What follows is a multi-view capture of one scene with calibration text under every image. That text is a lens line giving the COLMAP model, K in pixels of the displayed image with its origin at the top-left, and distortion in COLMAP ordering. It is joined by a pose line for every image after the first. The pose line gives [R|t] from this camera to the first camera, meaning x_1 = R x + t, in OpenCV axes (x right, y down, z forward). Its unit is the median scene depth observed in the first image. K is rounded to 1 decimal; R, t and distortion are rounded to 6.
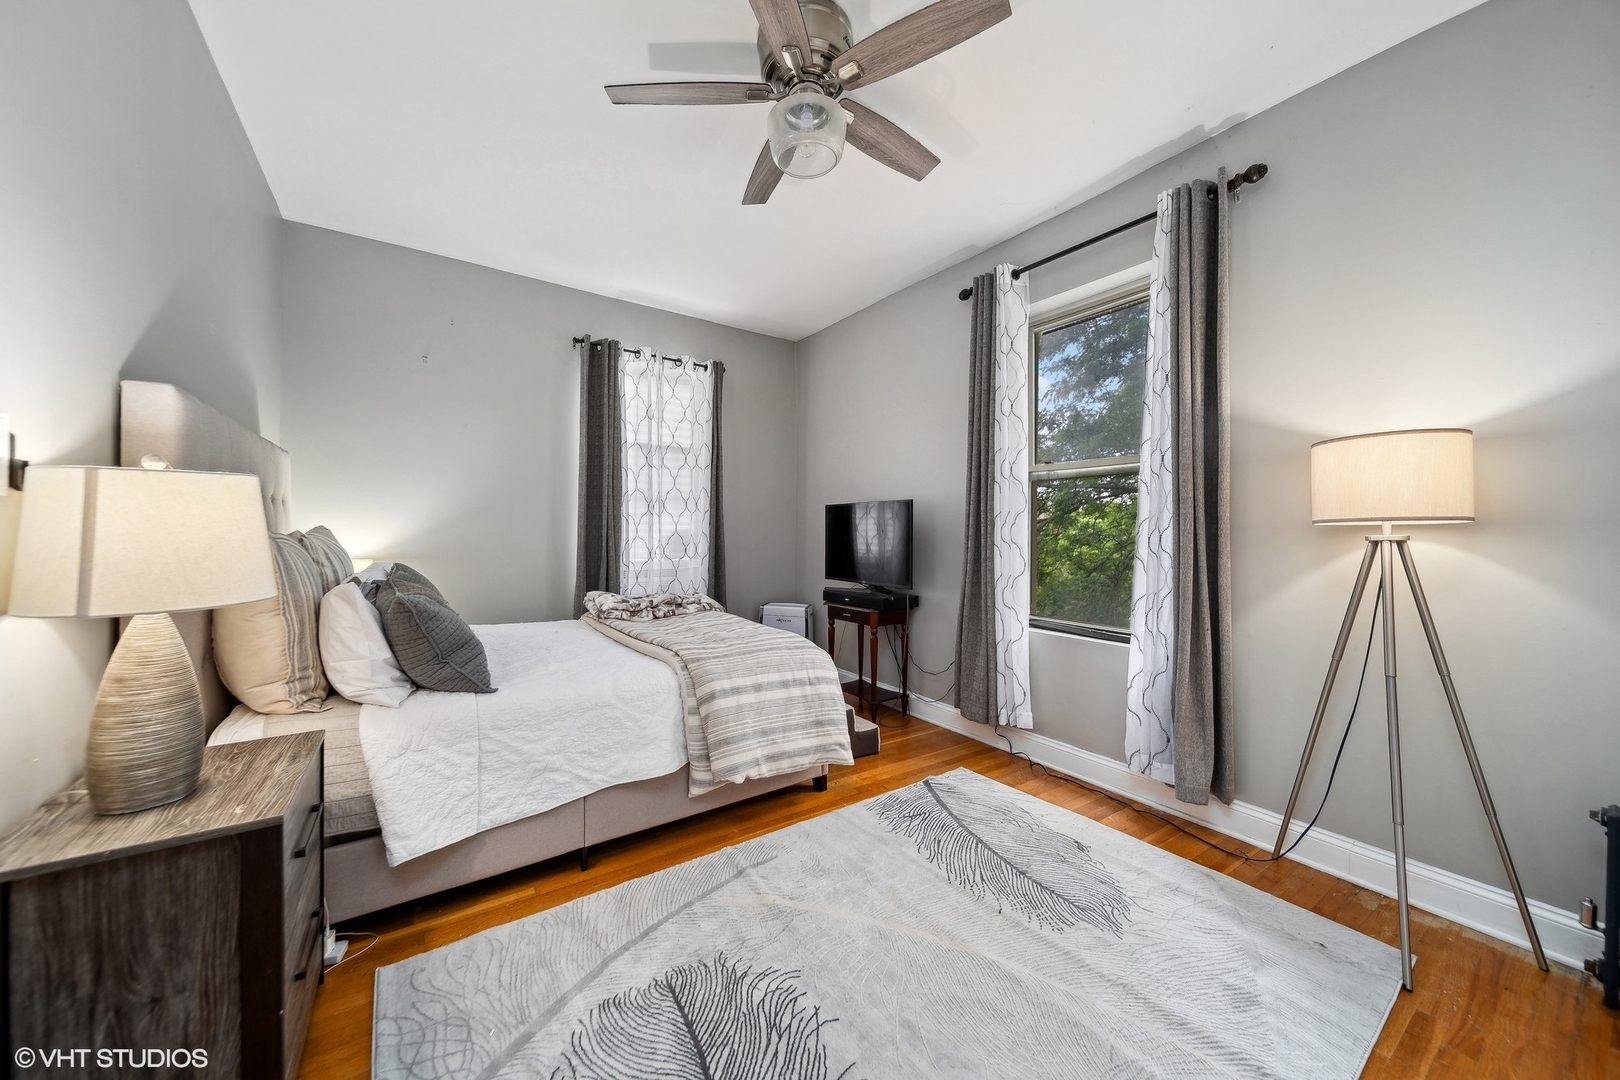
lens RADIAL K [[561.4, 0, 821.5], [0, 561.4, 529.0], [0, 0, 1]] dist [0.000105, -0.000030]
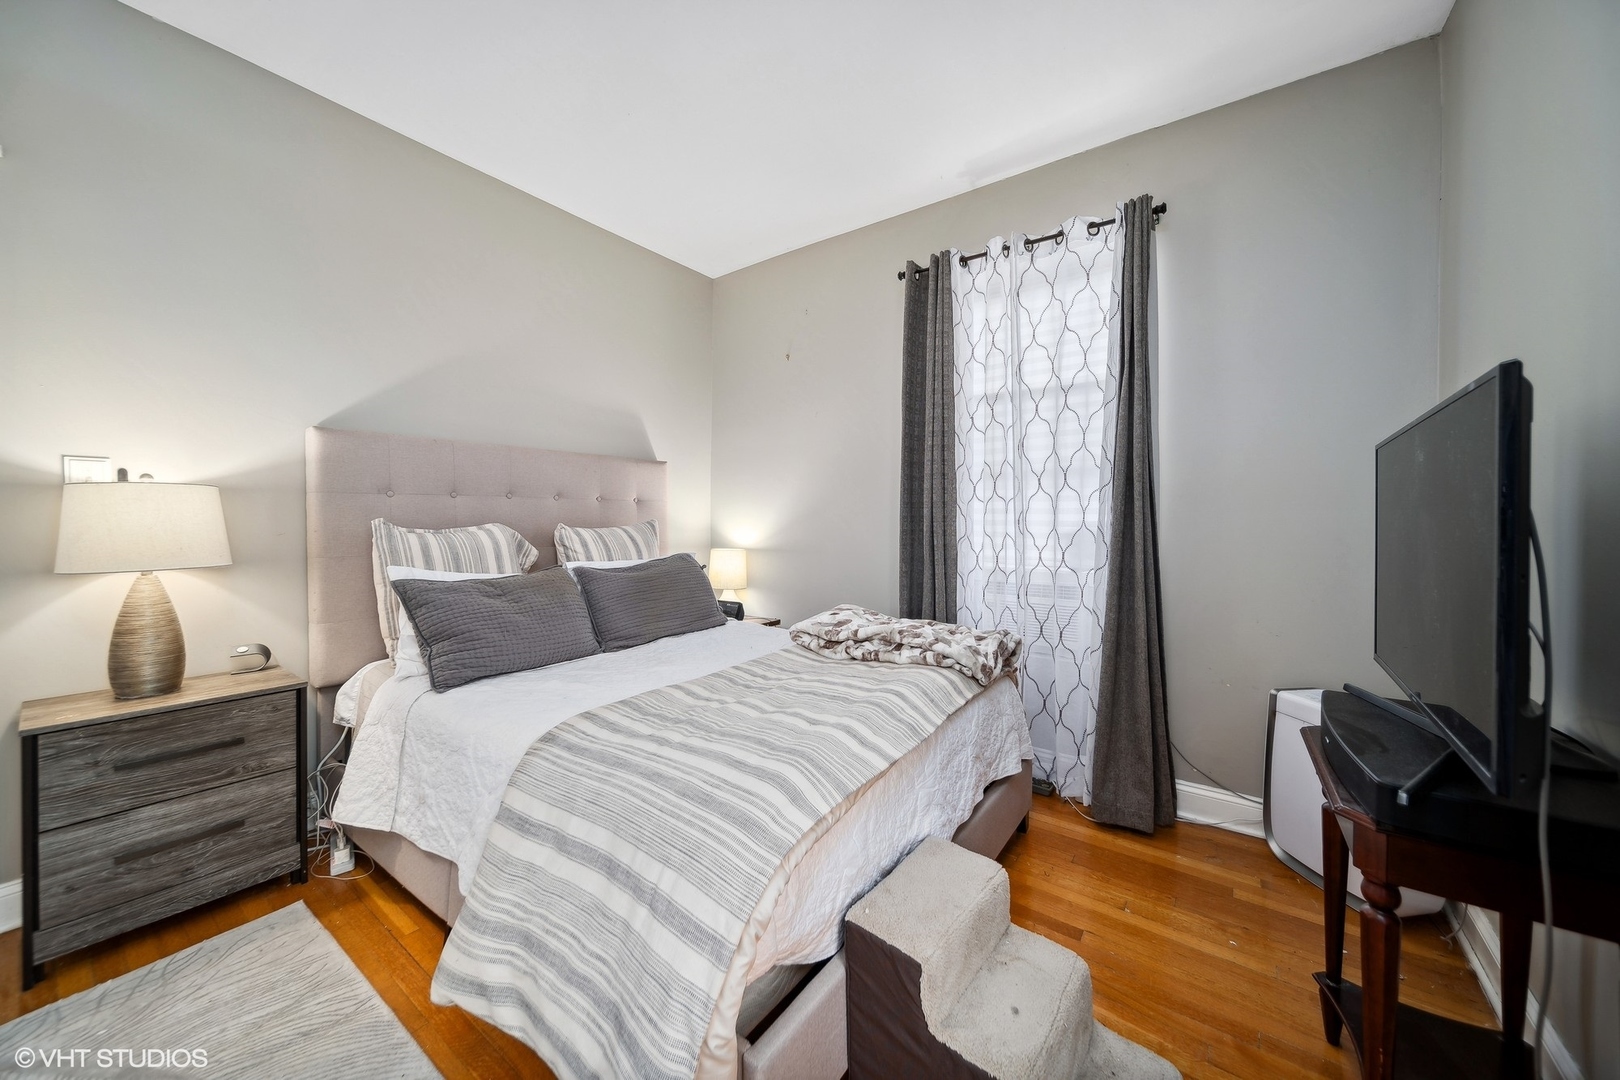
lens RADIAL K [[561.4, 0, 821.5], [0, 561.4, 529.0], [0, 0, 1]] dist [0.000105, -0.000030]
pose [[0.311111, -0.003116, -0.950368, 0.254951], [0.014033, 0.999901, 0.001315, 0.006756], [0.950270, -0.013745, 0.311124, 0.637602]]
